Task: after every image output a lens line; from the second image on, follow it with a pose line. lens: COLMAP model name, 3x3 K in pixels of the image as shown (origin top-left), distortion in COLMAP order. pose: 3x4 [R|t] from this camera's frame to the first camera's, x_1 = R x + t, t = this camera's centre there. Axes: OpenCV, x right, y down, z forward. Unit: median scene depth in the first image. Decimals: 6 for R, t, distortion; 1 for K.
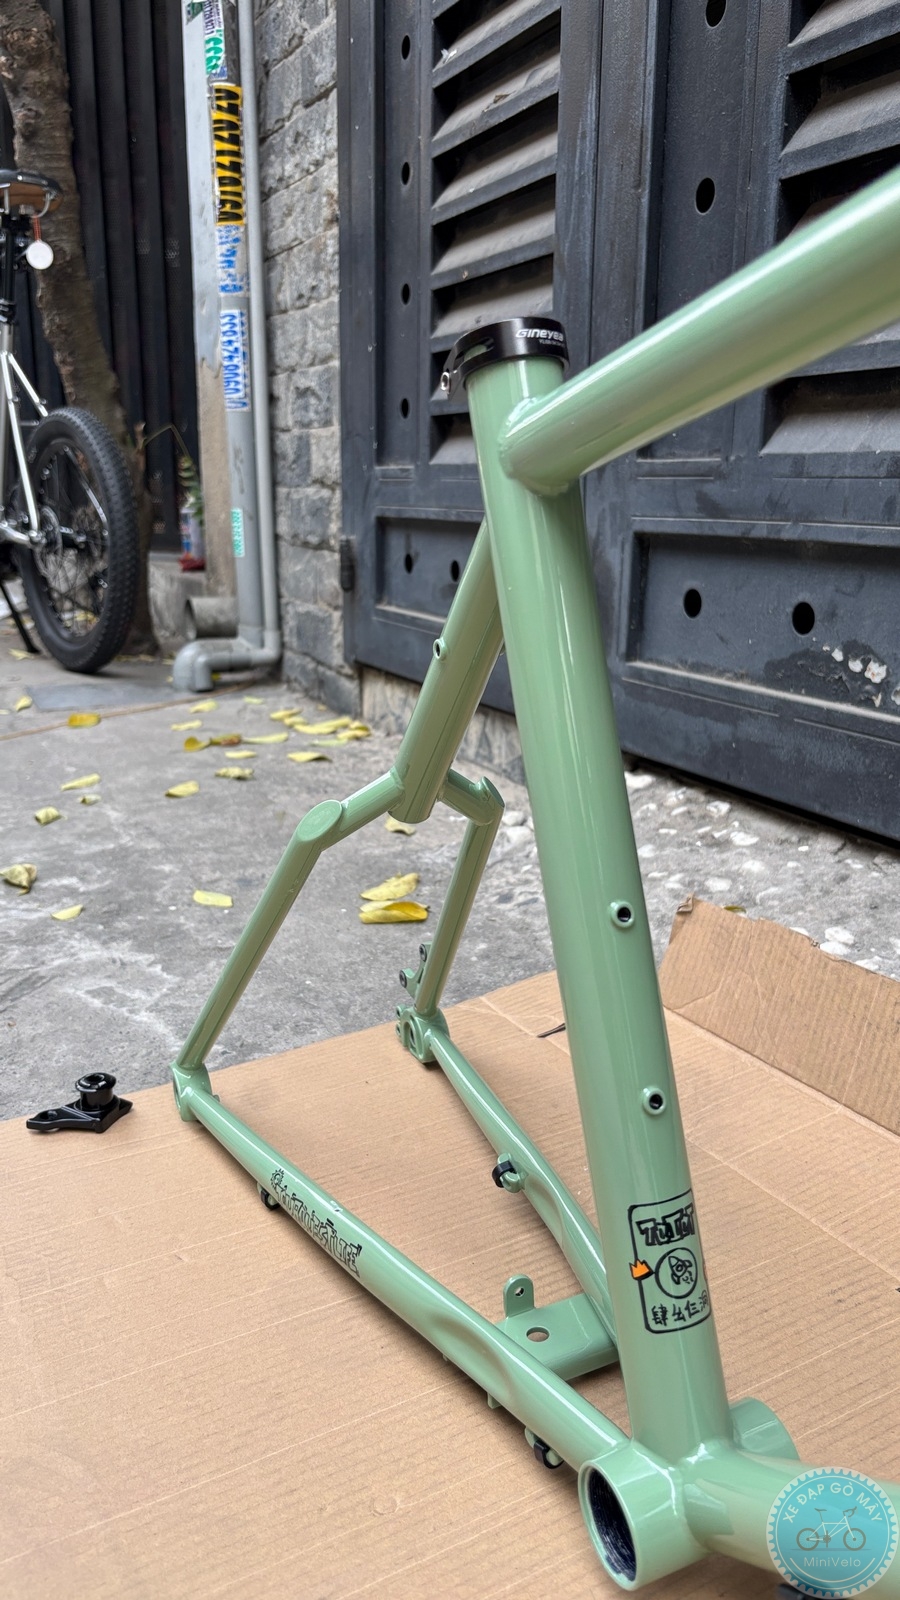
lens RADIAL K [[1223.6, 0, 453.8], [0, 1223.6, 783.1], [0, 0, 1]] dist [0.062194, -0.094403]
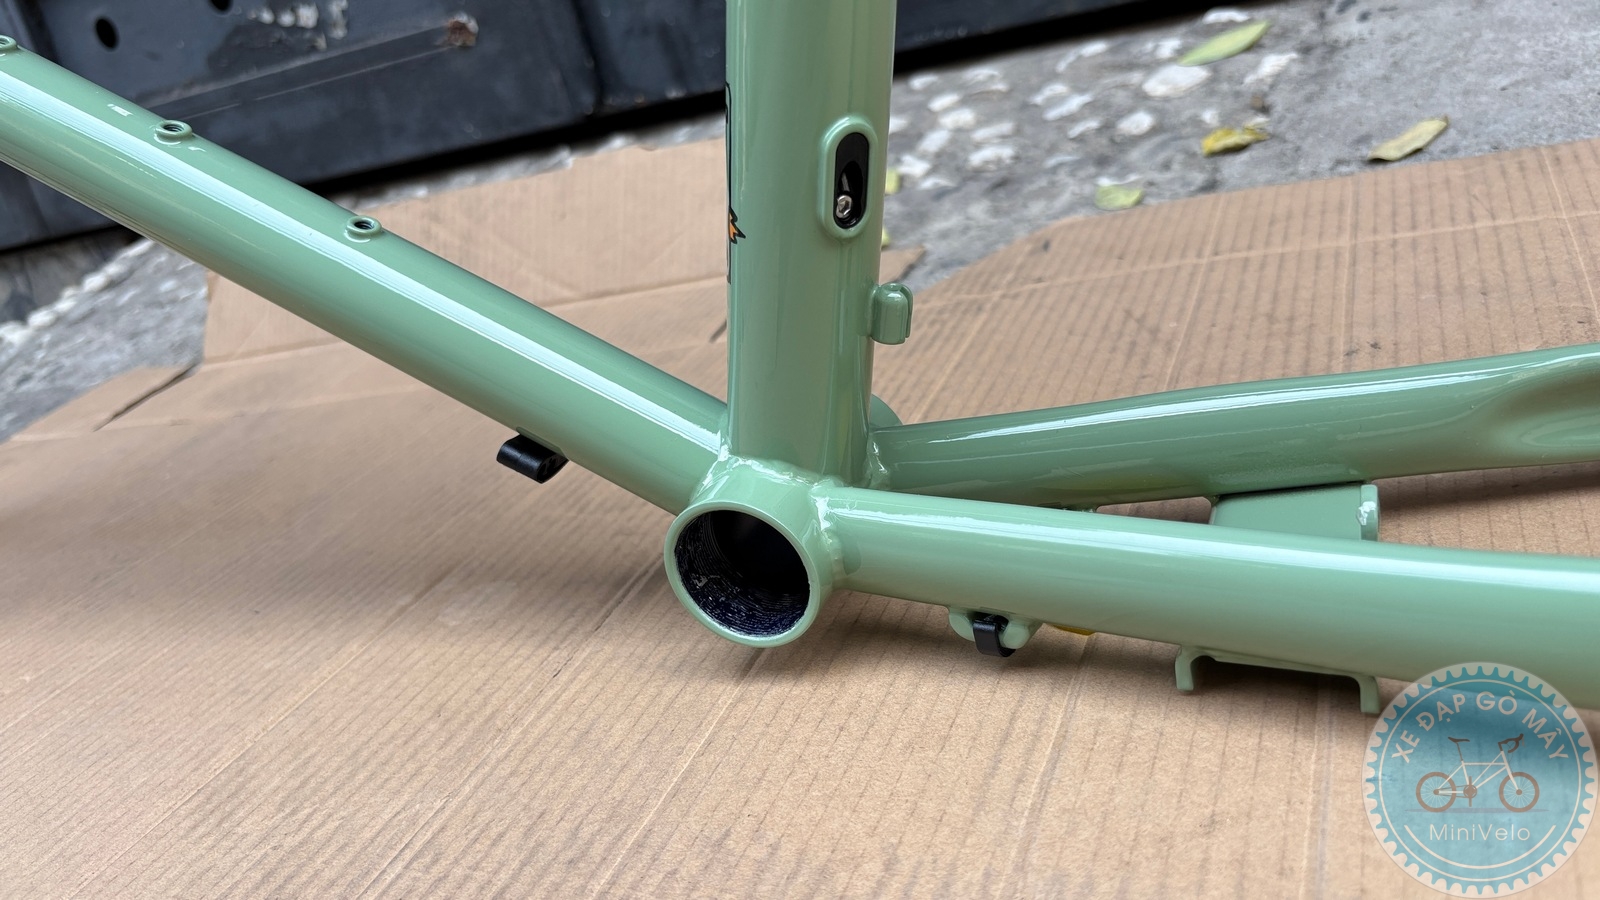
lens RADIAL K [[1245.9, 0, 799.9], [0, 1245.9, 462.4], [0, 0, 1]] dist [0.011394, -0.033831]
pose [[0.764663, -0.397758, 0.507029, -0.007968], [0.371262, 0.915004, 0.157899, 0.179301], [-0.526739, 0.067501, 0.847342, -0.037117]]
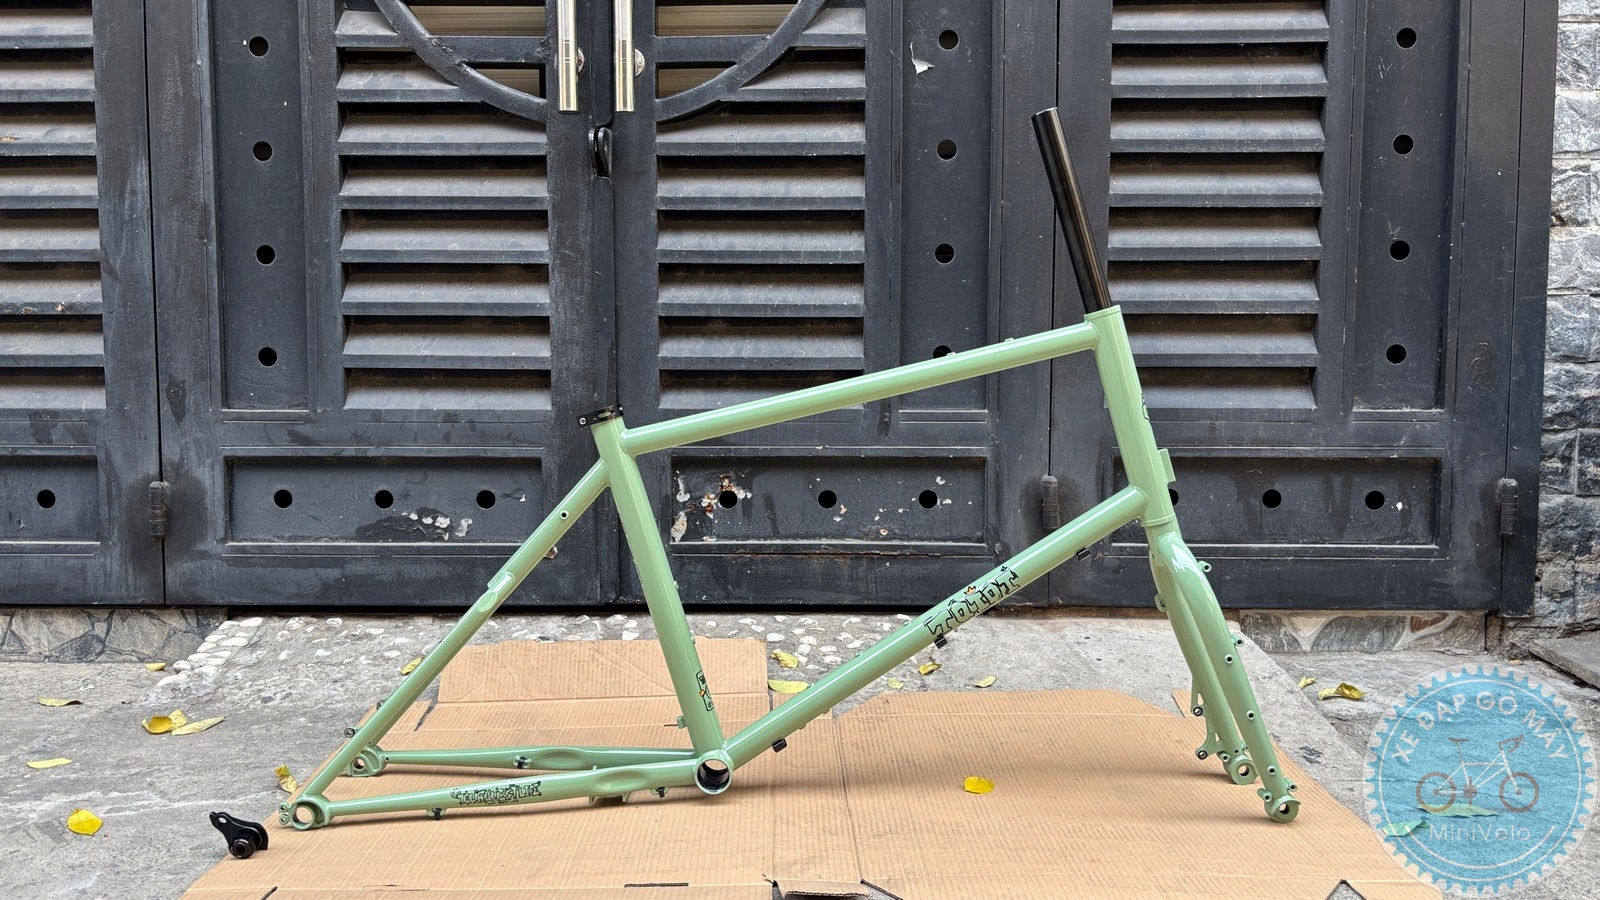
lens RADIAL K [[1205.5, 0, 792.9], [0, 1205.5, 468.4], [0, 0, 1]] dist [0.060611, -0.083312]
pose [[0.462525, -0.075114, 0.883418, -0.808394], [0.209916, 0.977352, -0.026803, -0.006332], [-0.861397, 0.197841, 0.467818, -0.268106]]
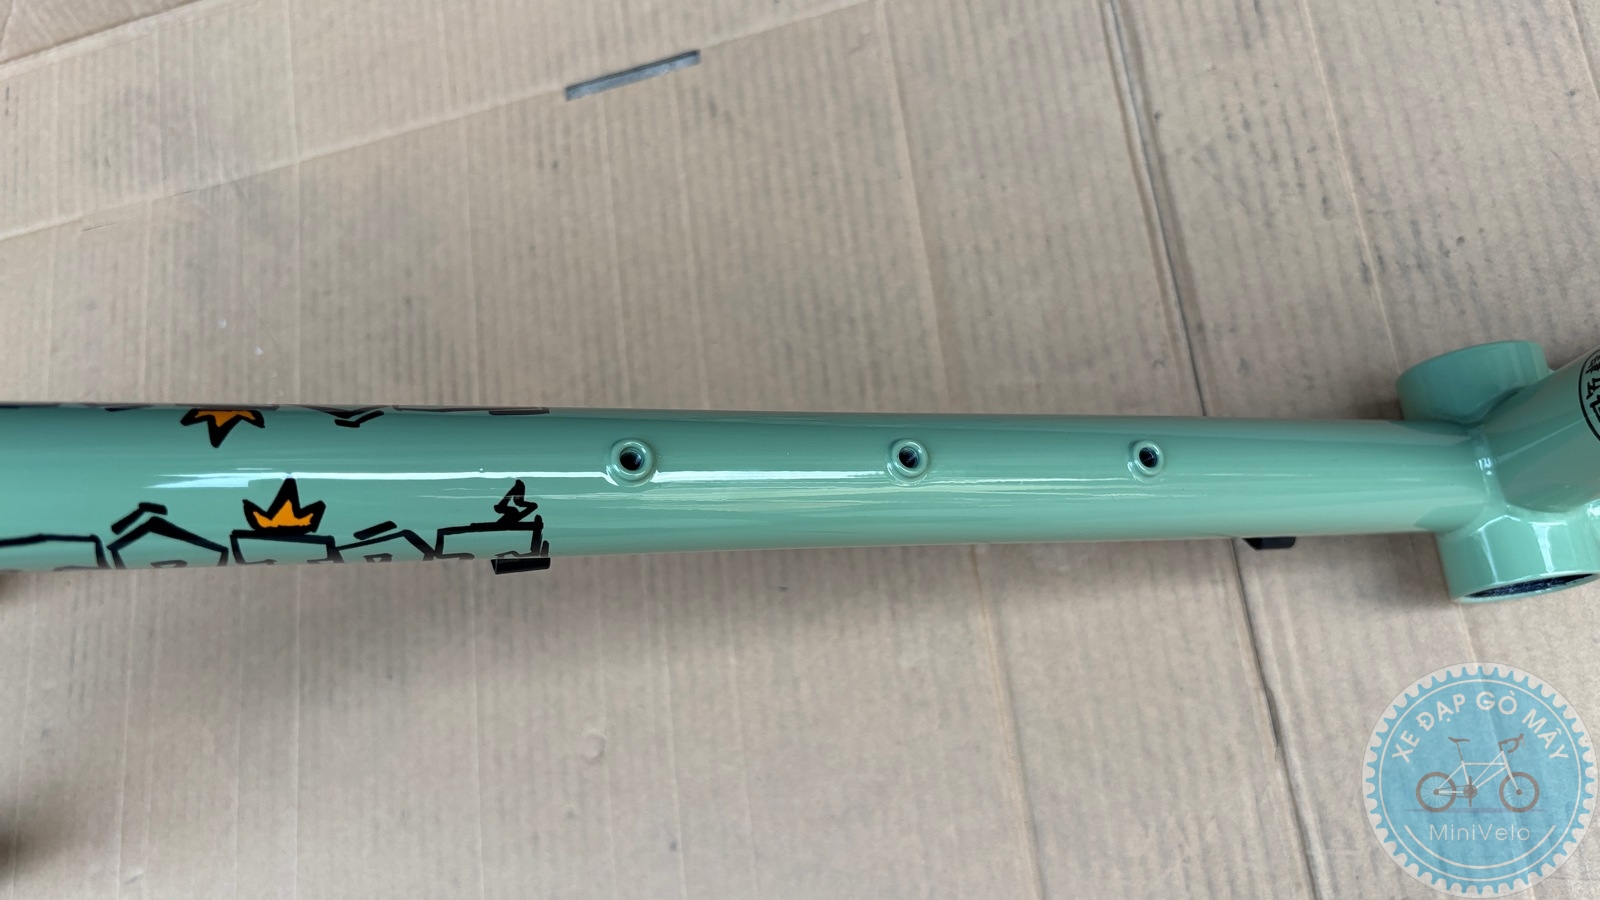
lens RADIAL K [[1279.5, 0, 811.0], [0, 1279.5, 451.5], [0, 0, 1]] dist [-0.004838, -0.011838]
pose [[0.363793, -0.911273, 0.192966, 0.005585], [0.442827, 0.351450, 0.824856, -0.076764], [-0.819487, -0.214626, 0.531392, 0.141661]]
